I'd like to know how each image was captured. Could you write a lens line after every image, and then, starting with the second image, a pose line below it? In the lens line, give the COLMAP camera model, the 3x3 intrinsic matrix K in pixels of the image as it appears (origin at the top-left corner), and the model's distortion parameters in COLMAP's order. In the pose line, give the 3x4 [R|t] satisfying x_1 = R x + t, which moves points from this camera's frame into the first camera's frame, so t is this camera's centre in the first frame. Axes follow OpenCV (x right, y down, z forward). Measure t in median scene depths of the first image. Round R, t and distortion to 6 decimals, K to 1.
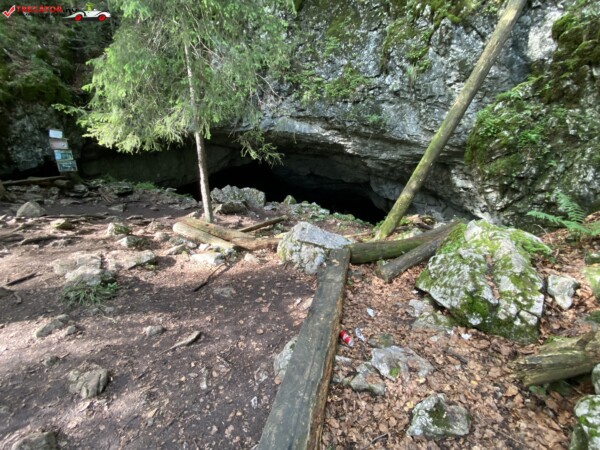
lens RADIAL K [[242.3, 0, 298.5], [0, 242.3, 226.5], [0, 0, 1]] dist [0.015888, -0.018688]
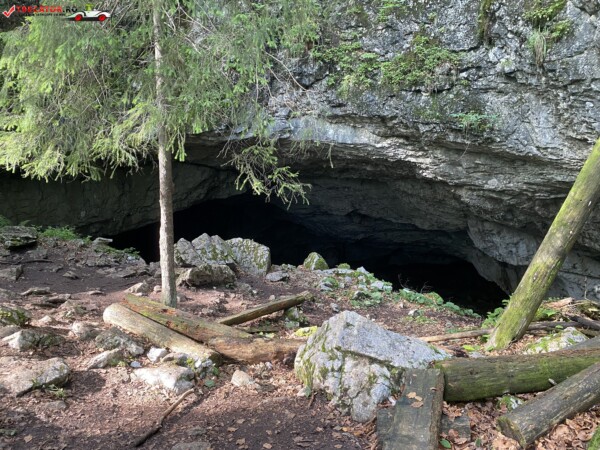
lens RADIAL K [[455.6, 0, 296.0], [0, 455.6, 221.4], [0, 0, 1]] dist [0.036893, -0.030412]
pose [[0.997245, 0.011998, -0.073196, -0.009275], [-0.025757, 0.981438, -0.190043, -0.008537], [0.069557, 0.191404, 0.979044, -0.005985]]
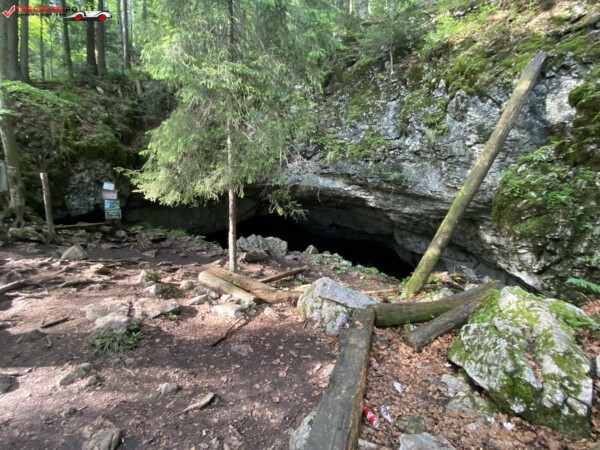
lens RADIAL K [[242.3, 0, 298.4], [0, 242.3, 226.2], [0, 0, 1]] dist [0.015888, -0.018688]
pose [[0.995383, 0.025679, -0.092485, -0.001257], [-0.043568, 0.979445, -0.196949, -0.010829], [0.085527, 0.200069, 0.976042, -0.010153]]
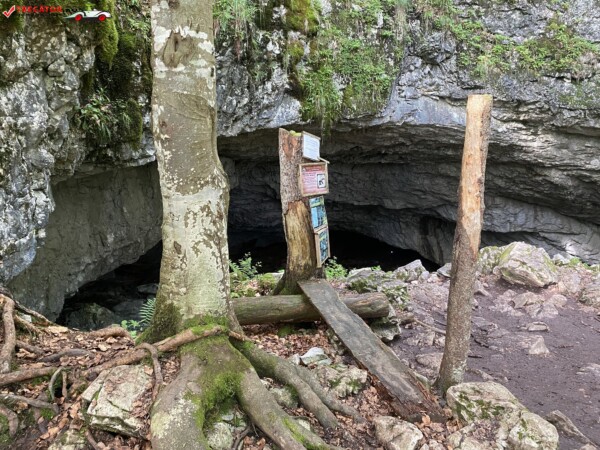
lens RADIAL K [[455.6, 0, 300.2], [0, 455.6, 223.2], [0, 0, 1]] dist [0.036893, -0.030412]
pose [[0.880832, -0.102493, 0.462201, -1.282626], [0.165990, 0.981170, -0.098759, -0.231791], [-0.443376, 0.163710, 0.881259, 0.508029]]
